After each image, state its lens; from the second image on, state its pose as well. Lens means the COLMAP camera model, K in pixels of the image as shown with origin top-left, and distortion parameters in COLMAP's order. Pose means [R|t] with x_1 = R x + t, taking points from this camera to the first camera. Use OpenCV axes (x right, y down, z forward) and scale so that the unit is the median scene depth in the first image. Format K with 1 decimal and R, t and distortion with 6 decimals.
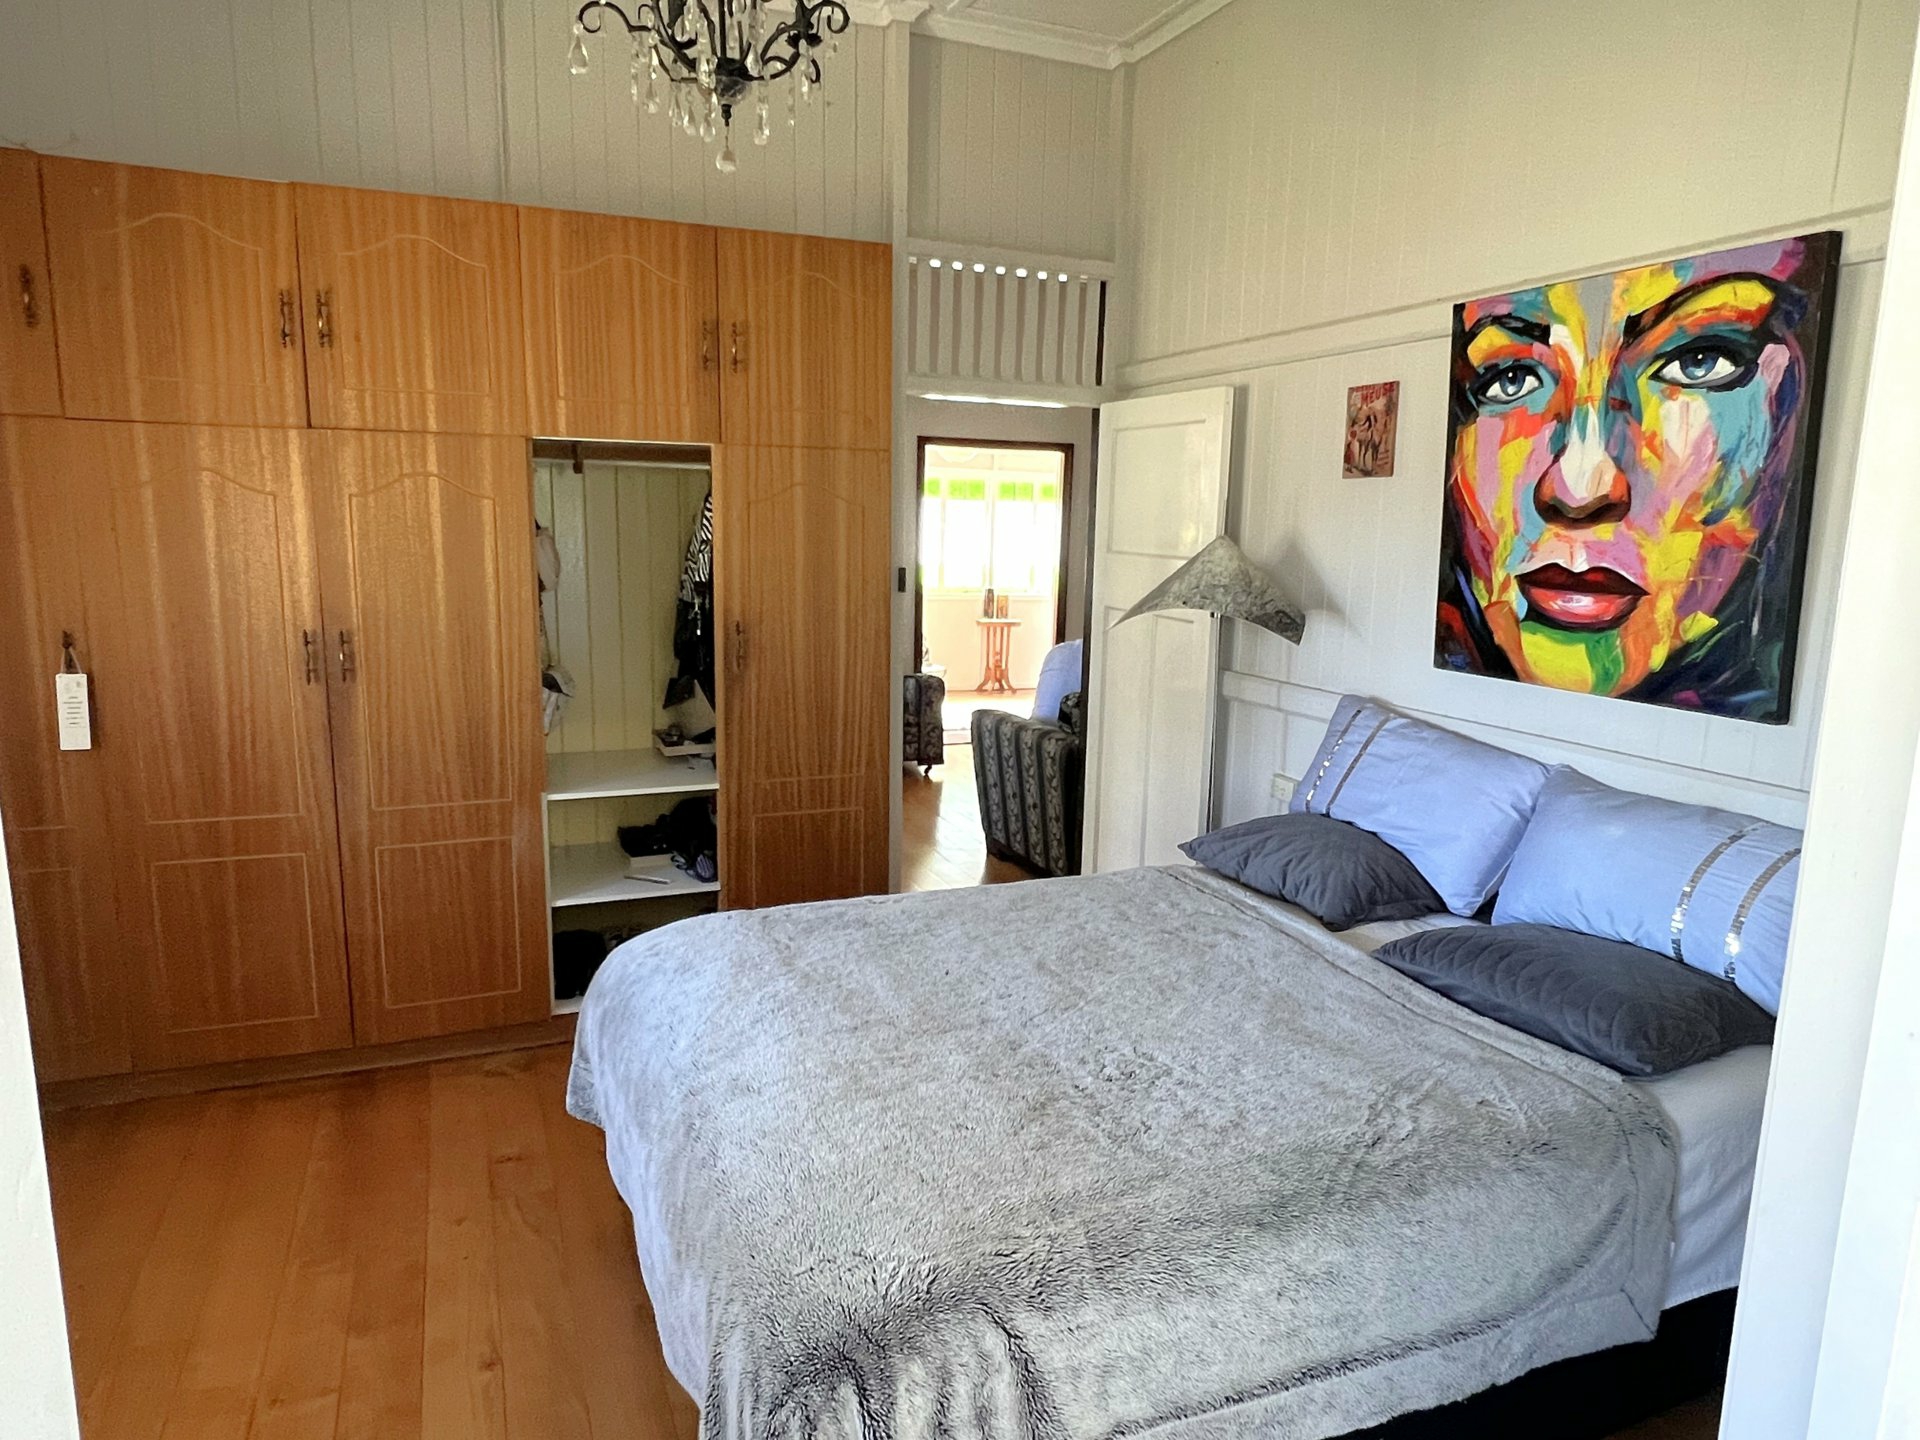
lens RADIAL K [[1178.3, 0, 955.6], [0, 1178.3, 721.0], [0, 0, 1]] dist [0.001705, 0.000021]
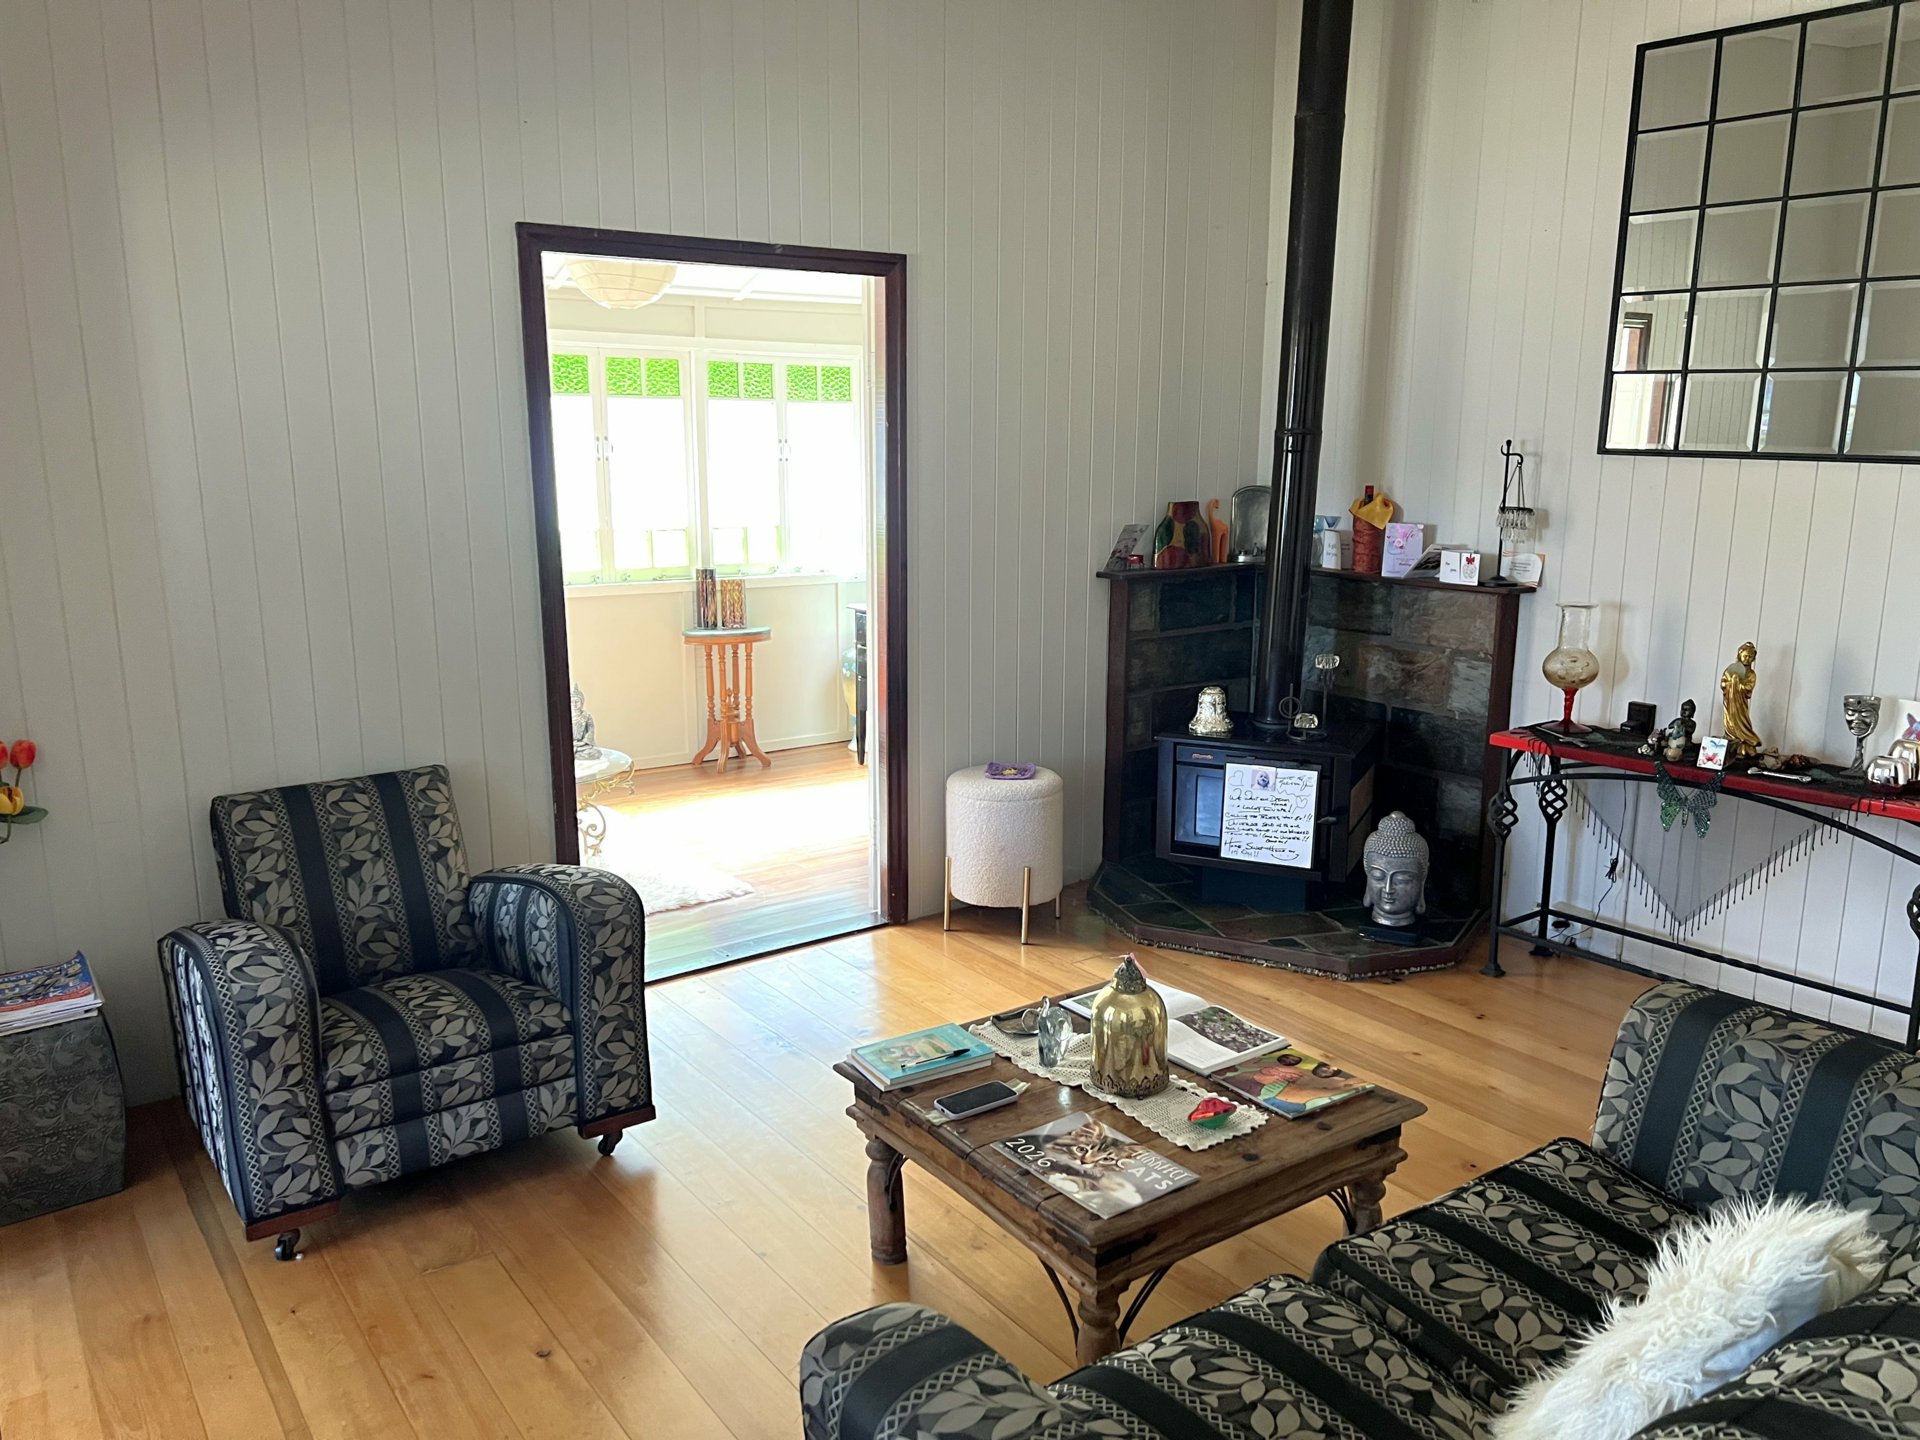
lens RADIAL K [[1458.9, 0, 965.5], [0, 1458.9, 719.3], [0, 0, 1]] dist [0.039217, -0.007681]
pose [[0.973249, -0.070134, 0.218788, -0.004566], [0.063738, 0.997311, 0.036168, -0.063905], [-0.220736, -0.021256, 0.975102, 0.360632]]
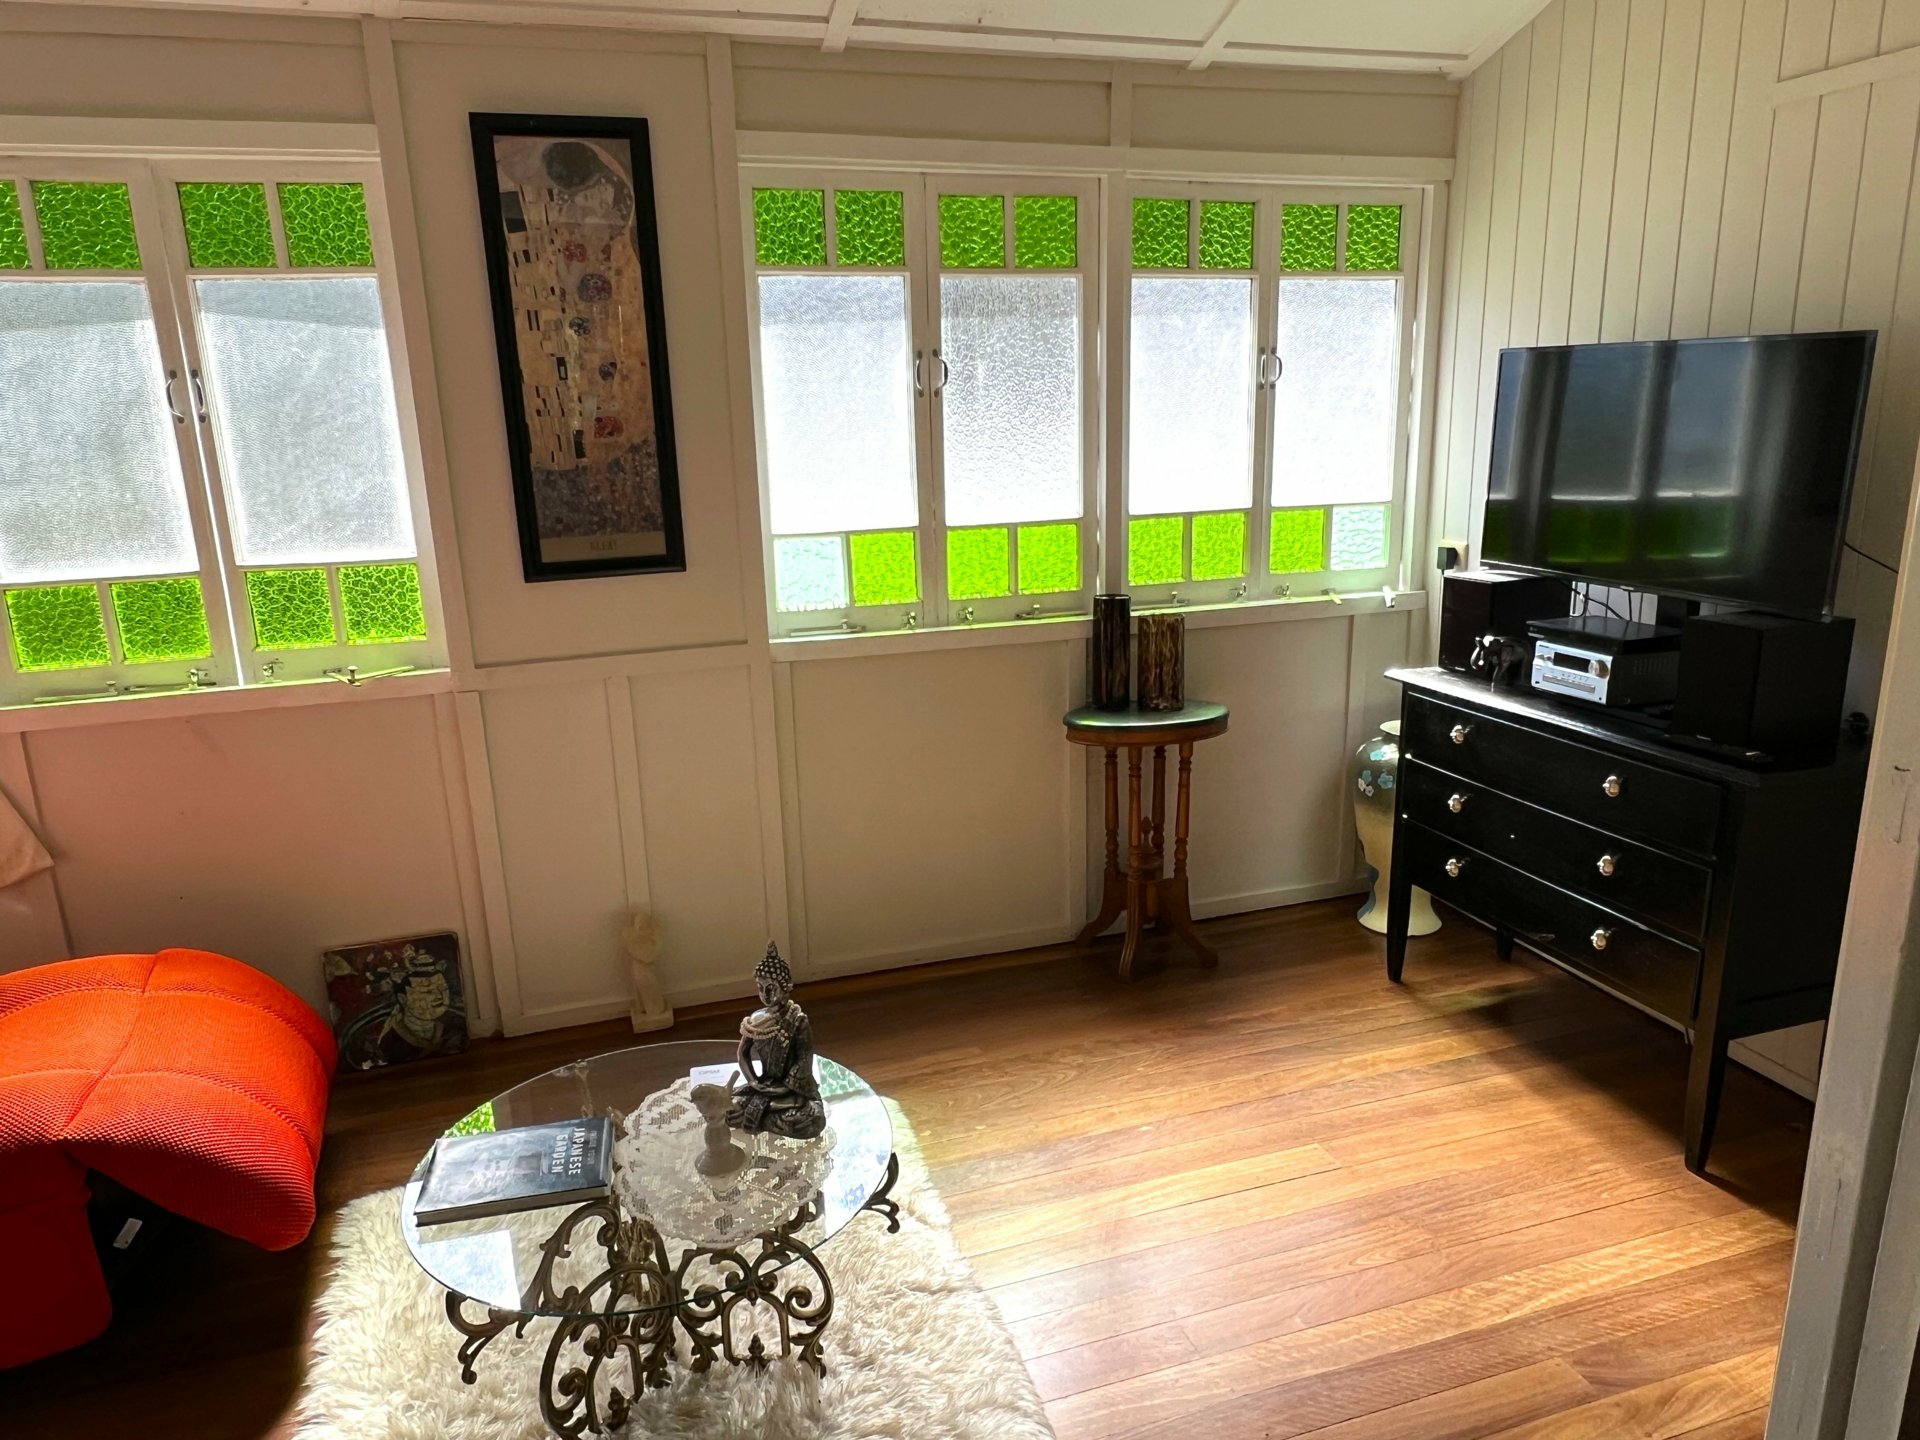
lens RADIAL K [[1296.9, 0, 960.5], [0, 1296.9, 719.8], [0, 0, 1]] dist [0.007215, 0.000805]
pose [[0.996111, -0.031692, -0.082214, 0.018235], [0.038482, 0.995859, 0.082363, -0.111557], [0.079264, -0.085206, 0.993205, 0.707653]]
